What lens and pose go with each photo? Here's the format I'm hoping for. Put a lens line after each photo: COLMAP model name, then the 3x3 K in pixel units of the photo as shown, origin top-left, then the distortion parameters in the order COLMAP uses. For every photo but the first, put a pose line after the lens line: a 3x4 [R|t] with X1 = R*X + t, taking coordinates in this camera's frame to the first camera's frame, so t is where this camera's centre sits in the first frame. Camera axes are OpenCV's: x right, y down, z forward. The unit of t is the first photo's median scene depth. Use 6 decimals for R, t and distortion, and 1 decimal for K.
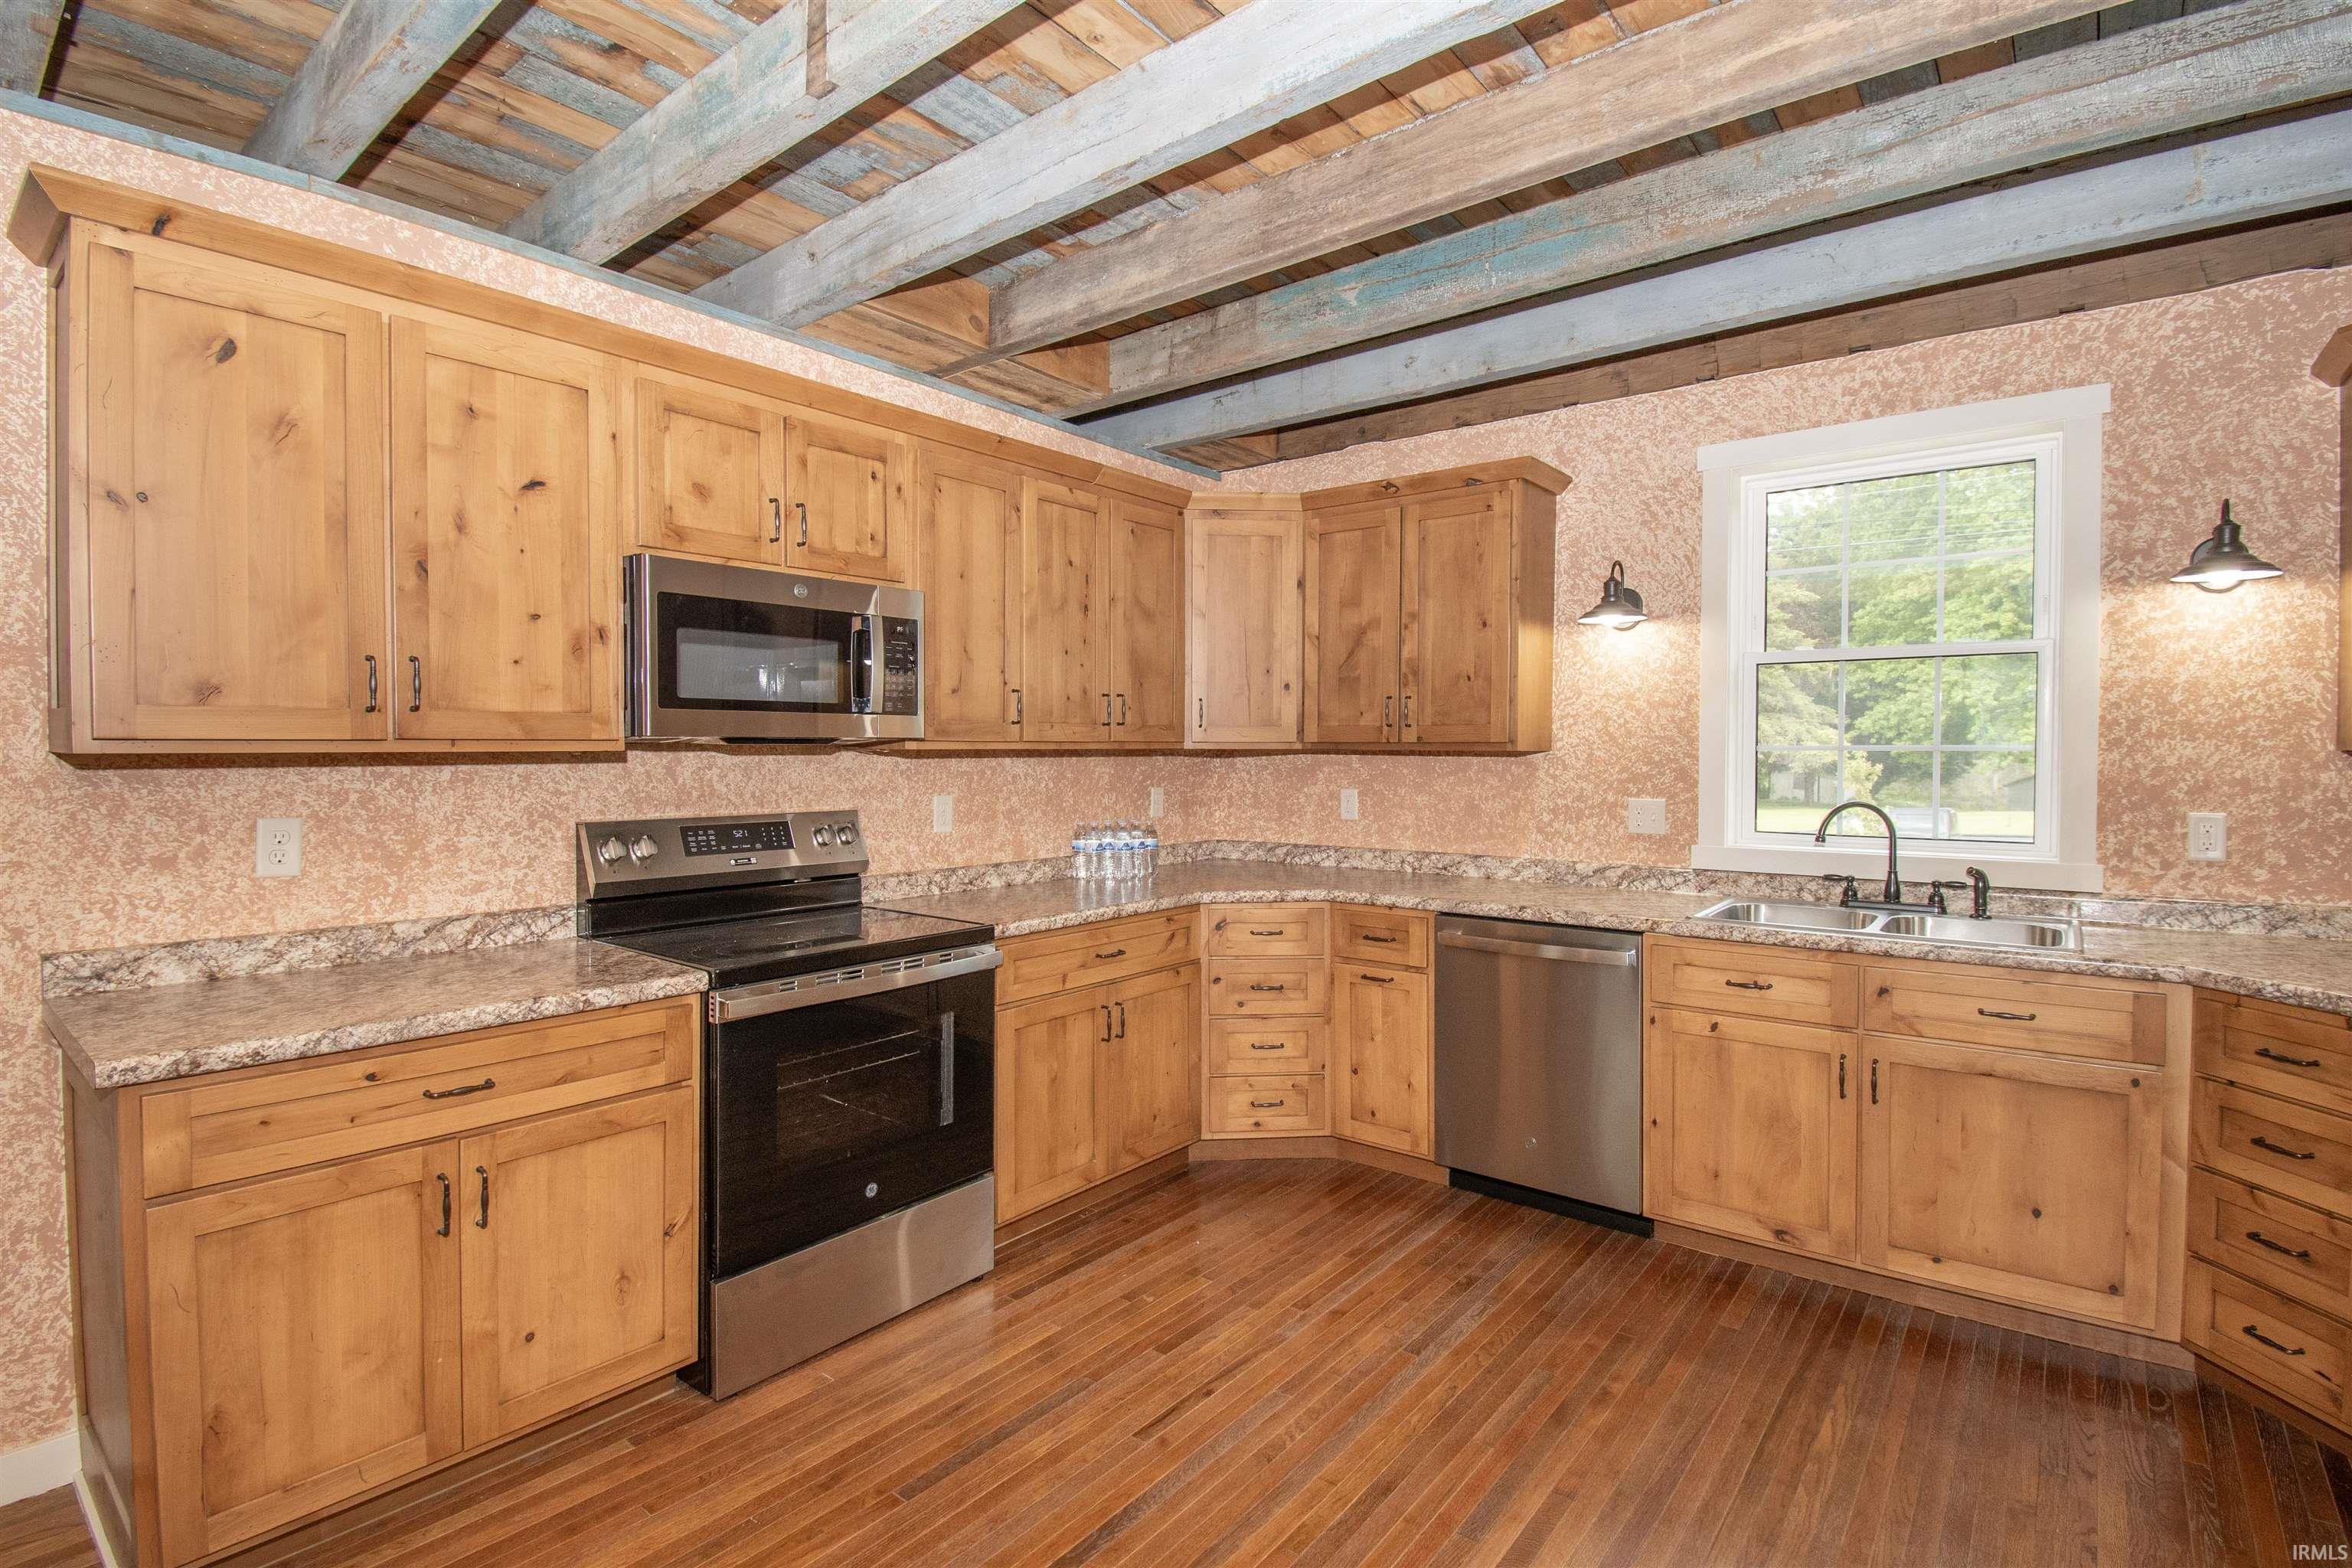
lens RADIAL K [[1102.7, 0, 1173.1], [0, 1102.7, 776.8], [0, 0, 1]] dist [0.003556, -0.015684]
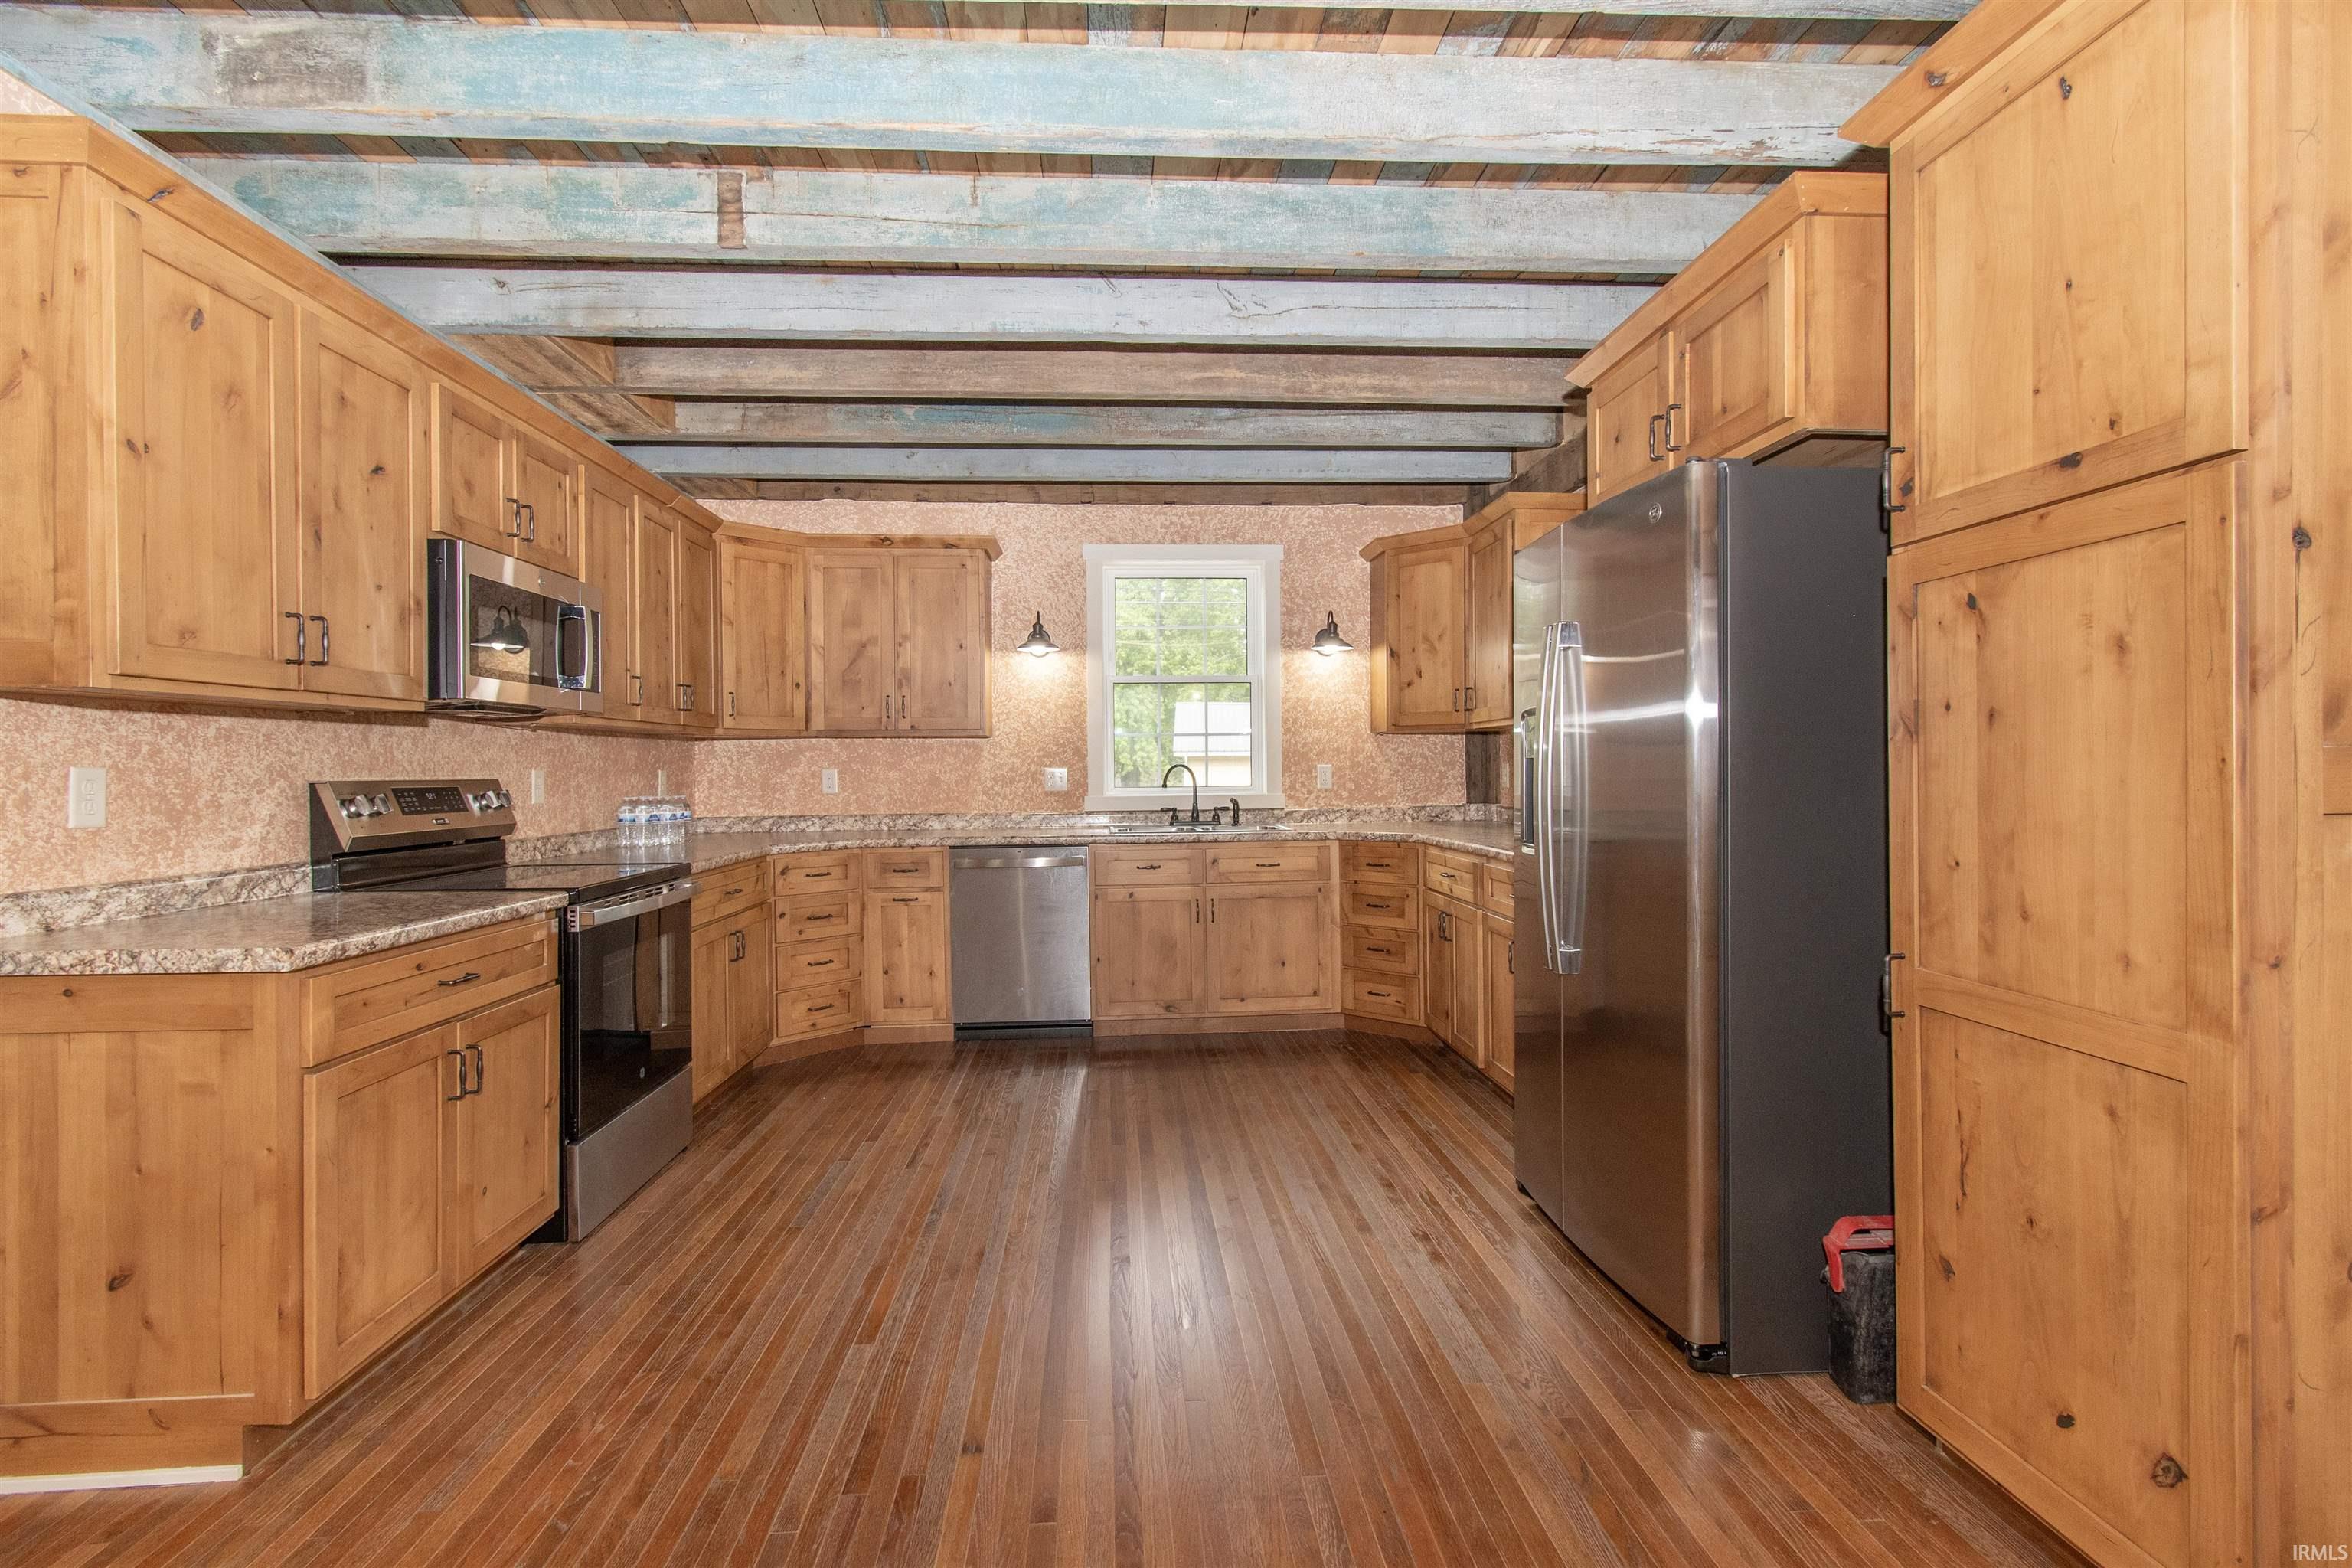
lens RADIAL K [[1094.0, 0, 1176.1], [0, 1094.0, 776.7], [0, 0, 1]] dist [0.003112, -0.002211]
pose [[0.735716, -0.013573, 0.677154, -0.571515], [0.026701, 0.999603, -0.008974, 0.060182], [-0.676764, 0.024683, 0.735786, -0.275722]]
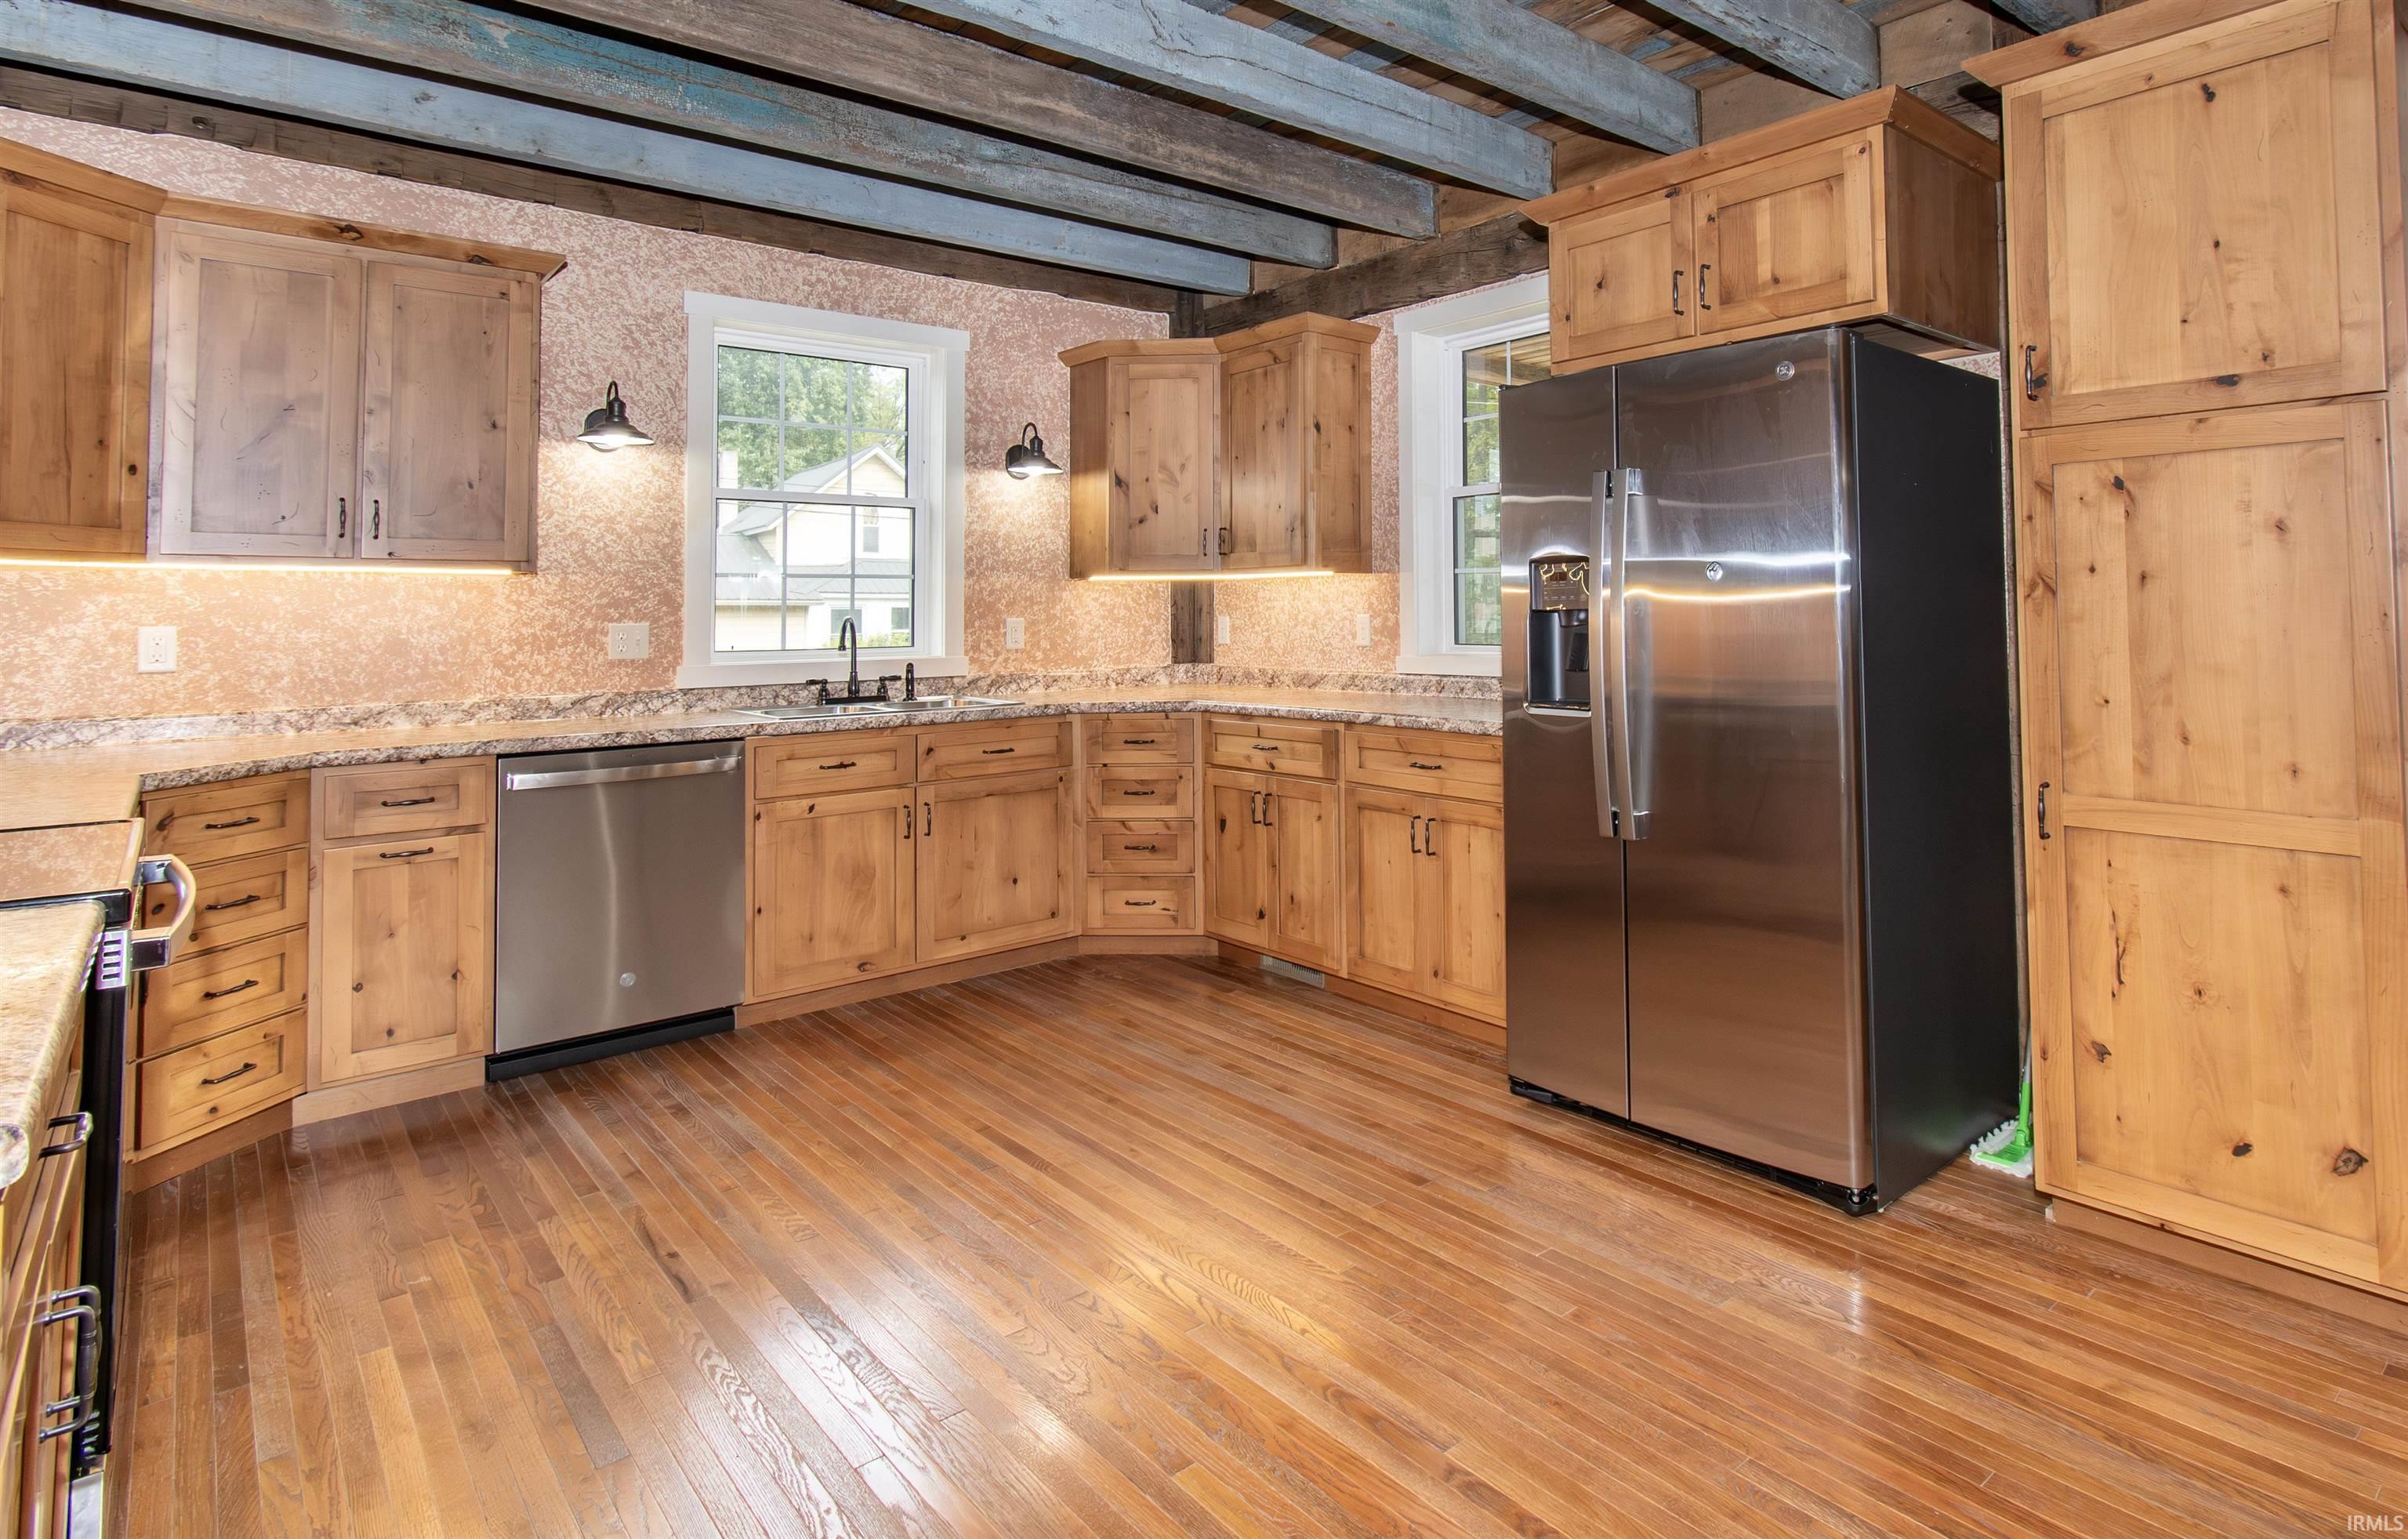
lens RADIAL K [[1292.2, 0, 1367.9], [0, 1292.2, 562.5], [0, 0, 1]] dist [0.003947, 0.000755]
pose [[0.149027, 0.036038, 0.988176, -0.750339], [0.033845, 0.998564, -0.041521, 0.043228], [-0.988254, 0.039633, 0.147593, 0.202311]]
